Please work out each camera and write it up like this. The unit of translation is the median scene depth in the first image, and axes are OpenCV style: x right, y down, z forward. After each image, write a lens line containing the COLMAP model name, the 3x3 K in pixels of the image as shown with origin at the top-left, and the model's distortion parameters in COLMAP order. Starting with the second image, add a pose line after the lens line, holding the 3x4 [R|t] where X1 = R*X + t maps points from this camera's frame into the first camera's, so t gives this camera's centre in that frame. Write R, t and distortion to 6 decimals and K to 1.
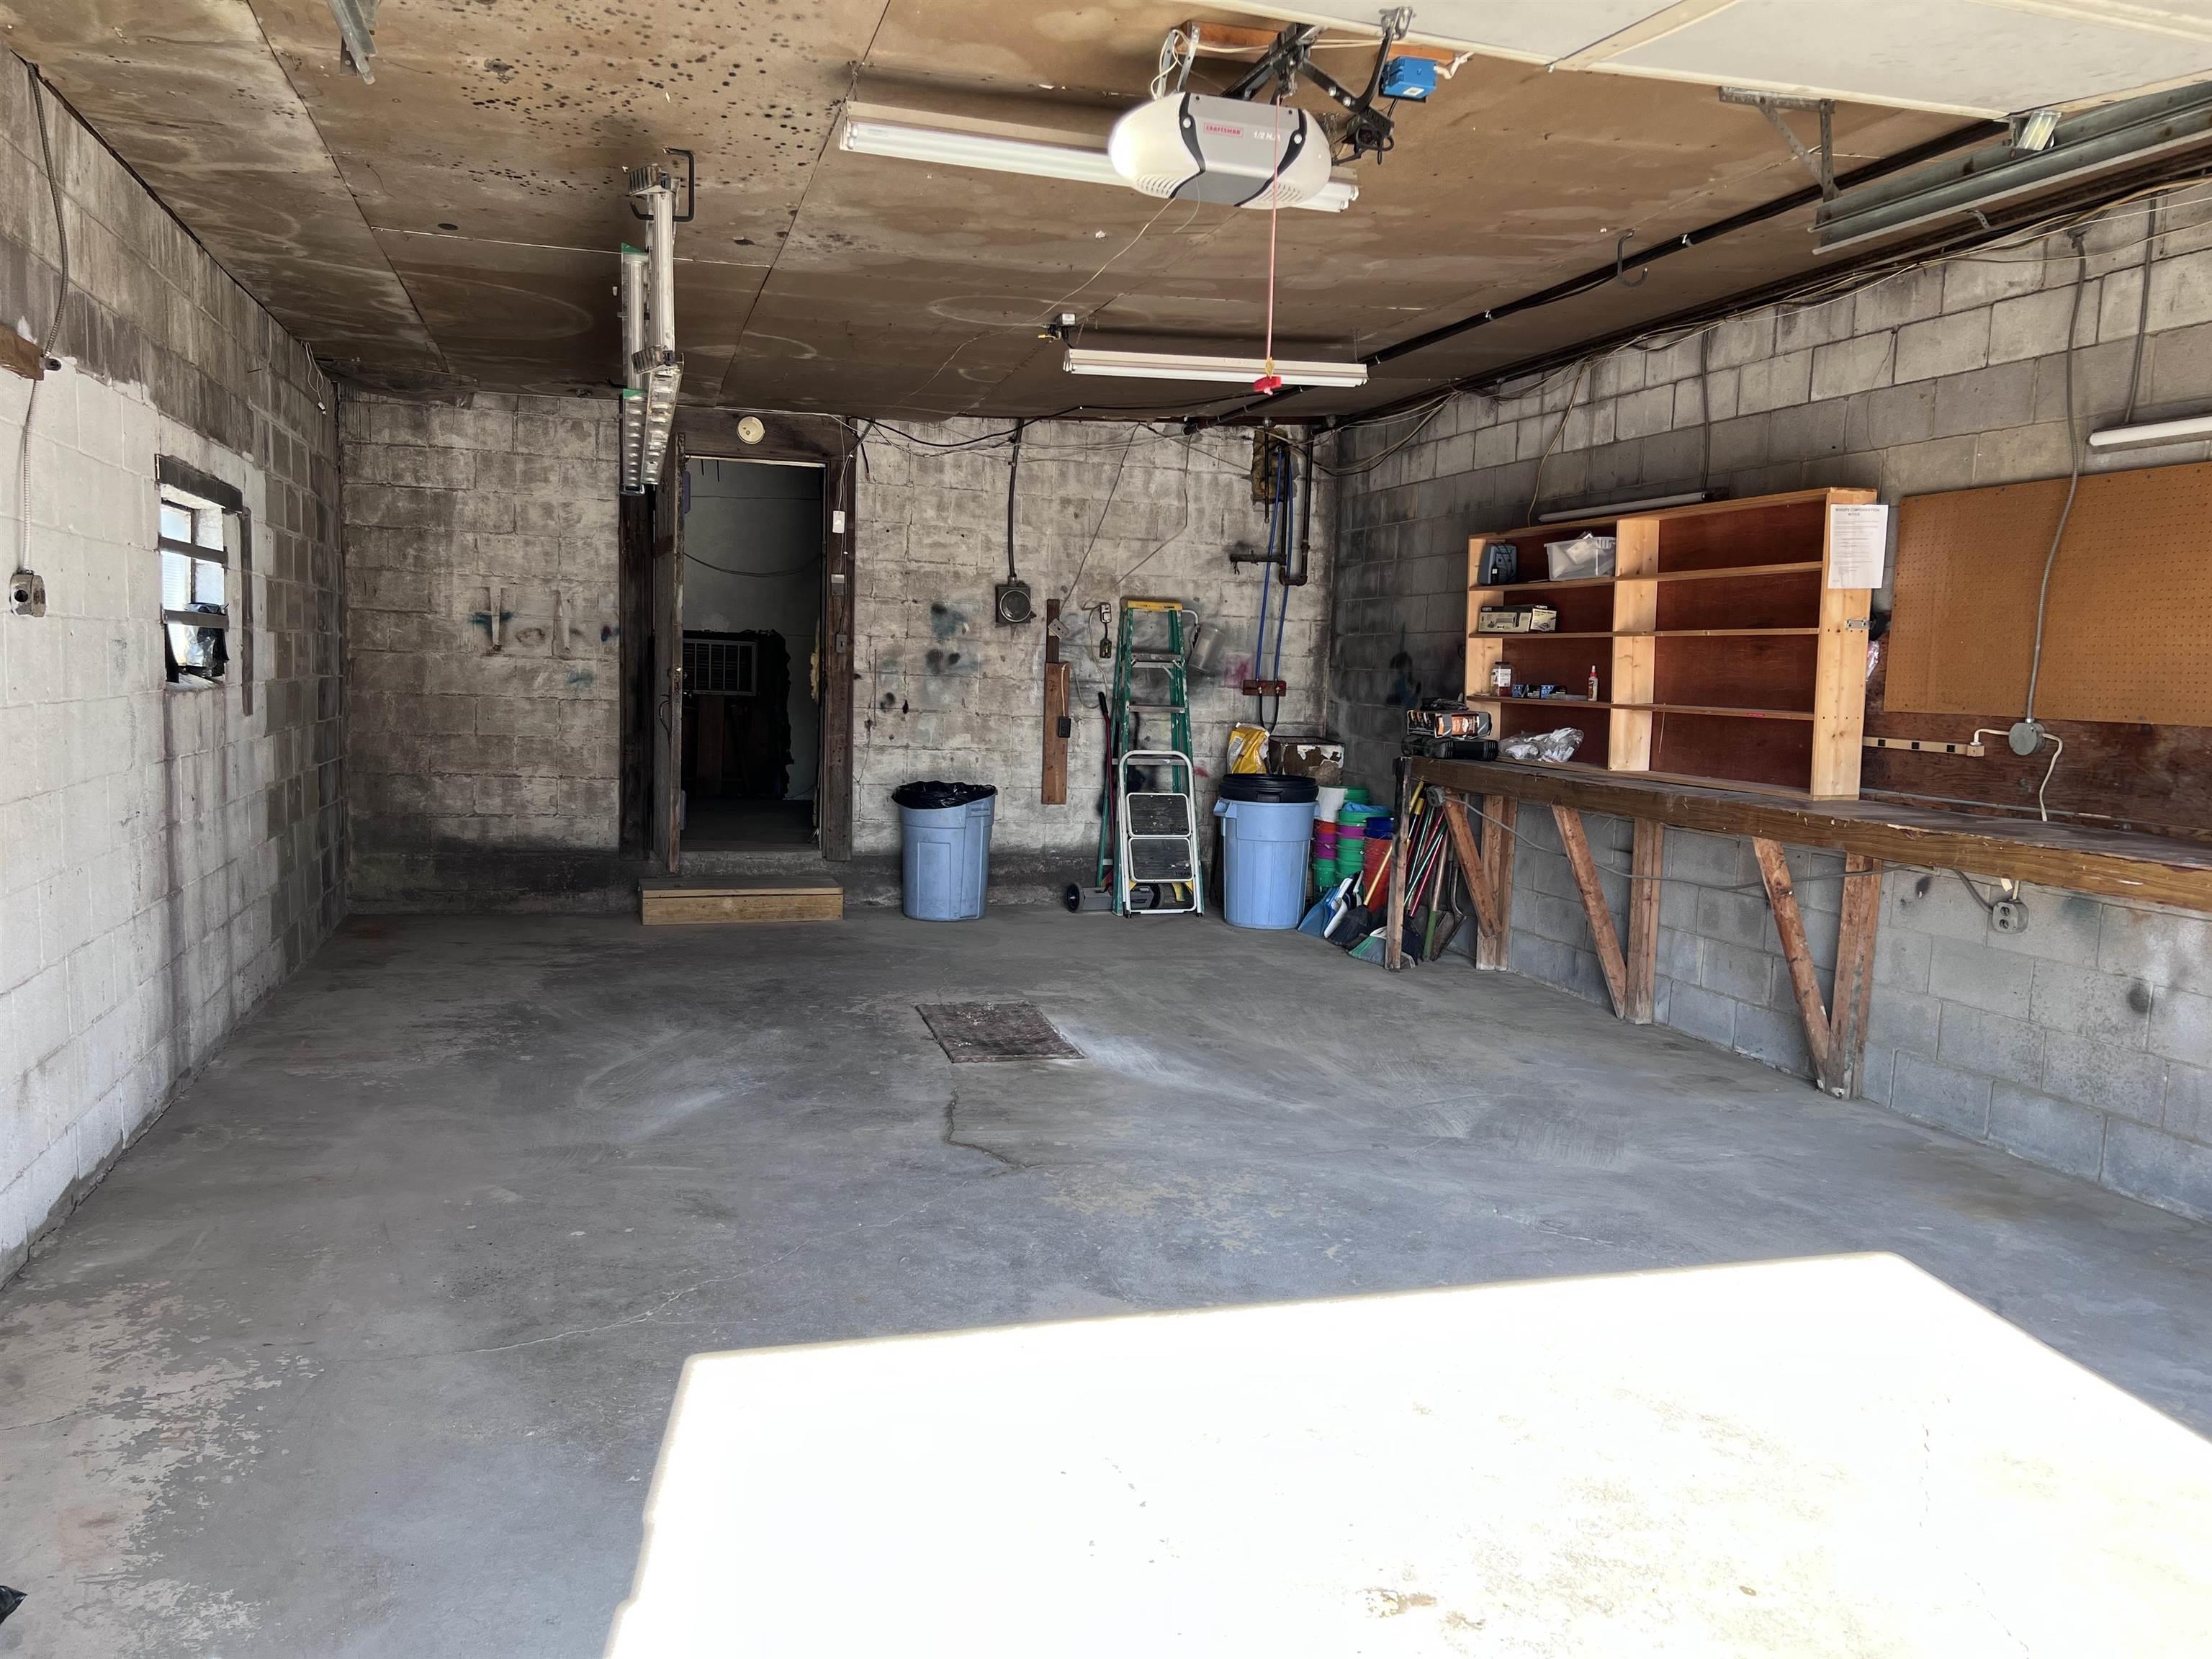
lens RADIAL K [[1681.0, 0, 1102.7], [0, 1681.0, 821.1], [0, 0, 1]] dist [0.010923, -0.007267]
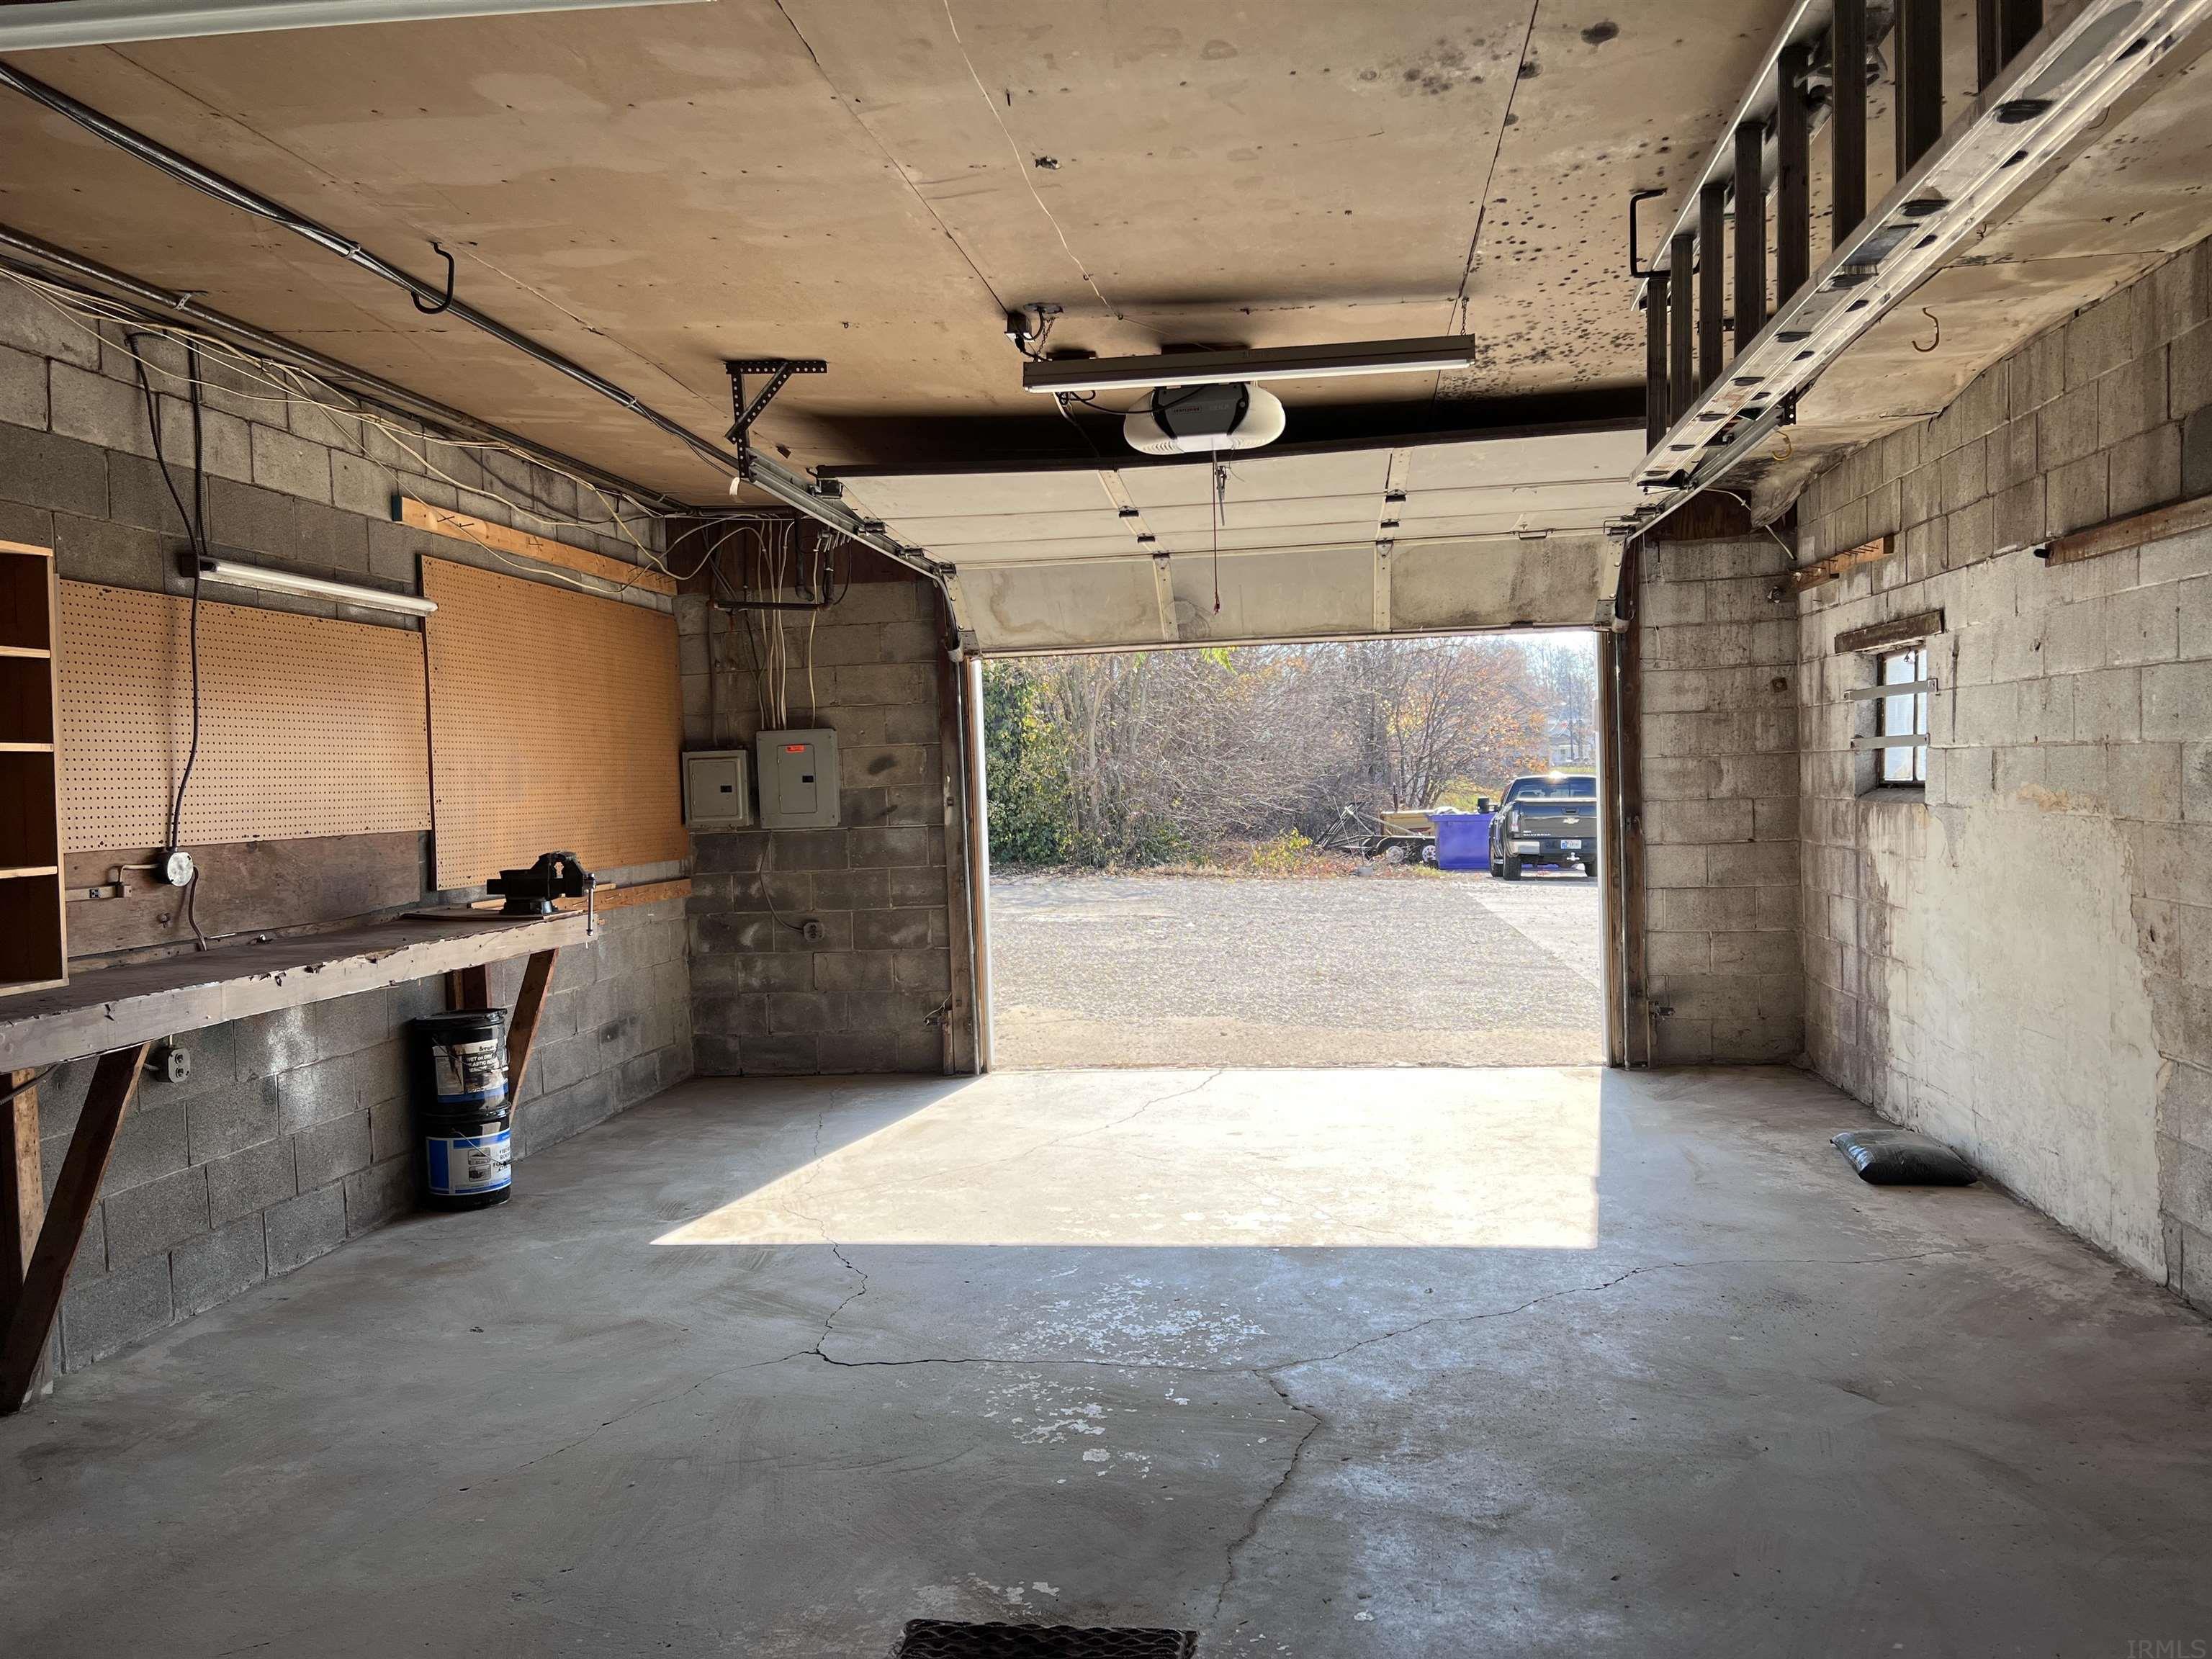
lens RADIAL K [[1681.0, 0, 1107.7], [0, 1681.0, 843.7], [0, 0, 1]] dist [0.010923, -0.007267]
pose [[-0.910816, -0.017723, 0.412432, -0.328532], [0.042609, 0.989706, 0.136627, -0.181785], [-0.410608, 0.142016, -0.900685, 1.759553]]
